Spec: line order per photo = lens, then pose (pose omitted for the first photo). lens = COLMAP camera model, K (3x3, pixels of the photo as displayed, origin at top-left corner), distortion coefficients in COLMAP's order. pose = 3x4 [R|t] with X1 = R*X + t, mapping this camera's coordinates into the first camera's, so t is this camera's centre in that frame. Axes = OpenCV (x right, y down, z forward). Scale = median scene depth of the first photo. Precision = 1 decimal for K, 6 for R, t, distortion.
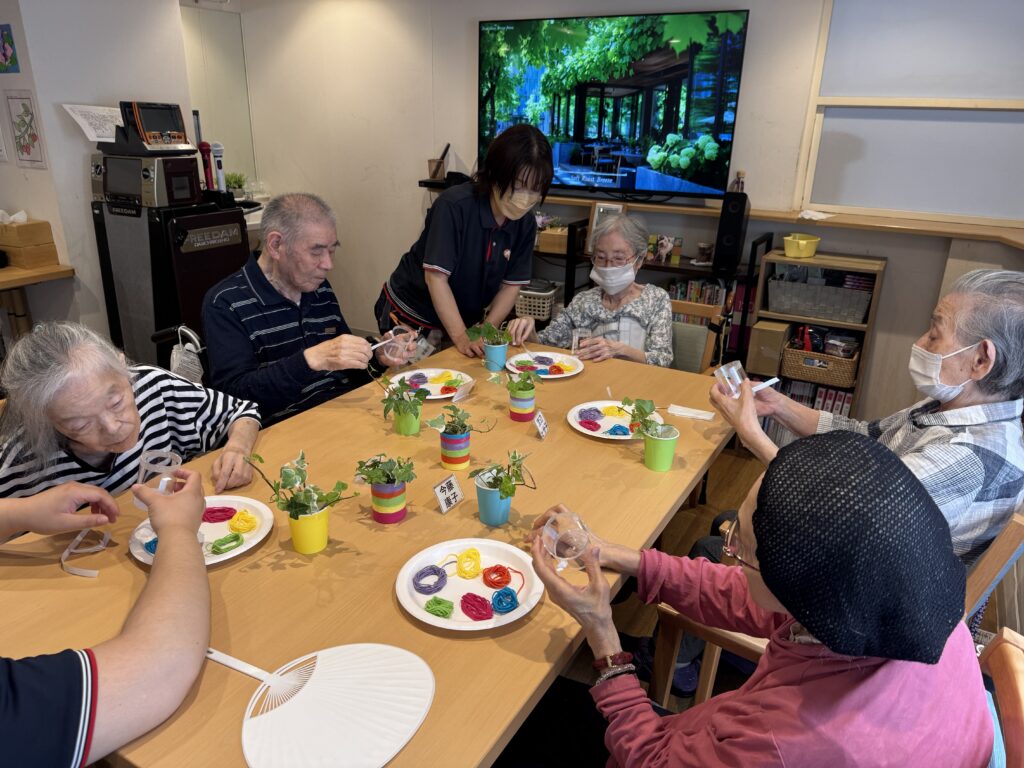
lens RADIAL K [[721.1, 0, 510.8], [0, 721.1, 387.4], [0, 0, 1]] dist [-0.000796, -0.005421]
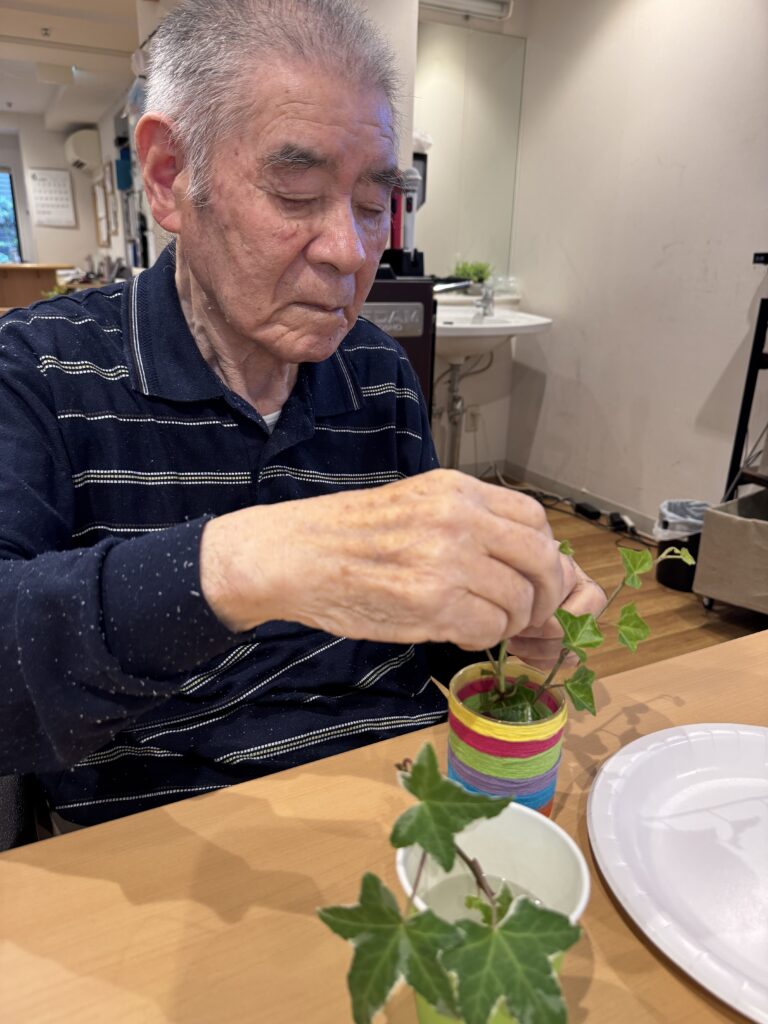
lens RADIAL K [[721.1, 0, 384.9], [0, 721.1, 521.1], [0, 0, 1]] dist [-0.000796, -0.005421]
pose [[0.837134, 0.179180, -0.516818, -0.063498], [-0.198034, 0.980011, 0.018995, -0.059671], [0.509891, 0.086446, 0.855885, 0.582510]]
